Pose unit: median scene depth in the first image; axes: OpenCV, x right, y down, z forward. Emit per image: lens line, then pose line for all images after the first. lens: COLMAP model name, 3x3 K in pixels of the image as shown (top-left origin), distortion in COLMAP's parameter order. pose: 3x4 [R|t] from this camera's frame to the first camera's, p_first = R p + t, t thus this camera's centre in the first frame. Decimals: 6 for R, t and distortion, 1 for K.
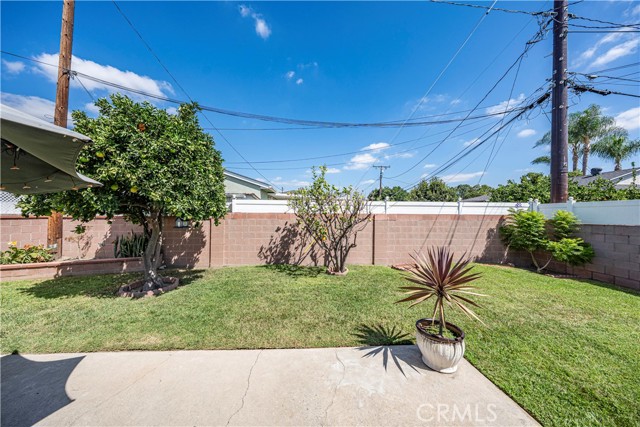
lens RADIAL K [[218.0, 0, 316.8], [0, 218.0, 211.3], [0, 0, 1]] dist [0.000317, 0.000021]
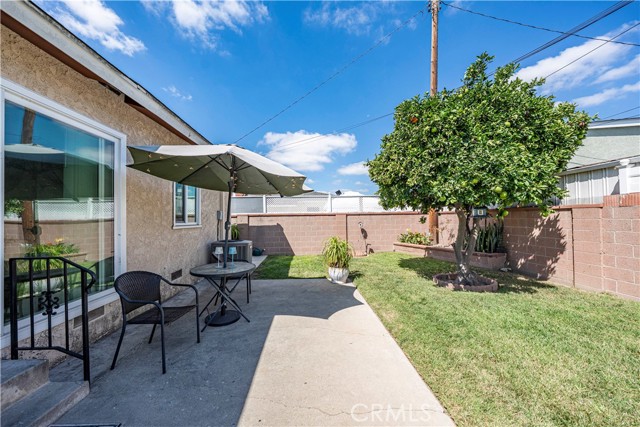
lens RADIAL K [[223.7, 0, 318.2], [0, 223.7, 214.4], [0, 0, 1]] dist [-0.000156, 0.000027]
pose [[0.006605, -0.026910, -0.999616, 0.141173], [0.029811, 0.999199, -0.026702, 0.045542], [0.999534, -0.029623, 0.007402, 0.266484]]
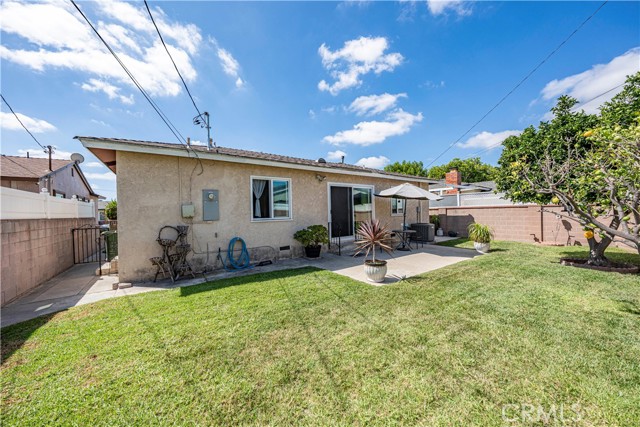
lens RADIAL K [[223.7, 0, 318.2], [0, 223.7, 214.4], [0, 0, 1]] dist [-0.000156, 0.000027]
pose [[-0.840454, 0.004077, -0.541868, 0.690723], [0.015017, 0.999763, -0.015770, 0.066960], [0.541675, -0.021391, -0.840315, 0.815869]]
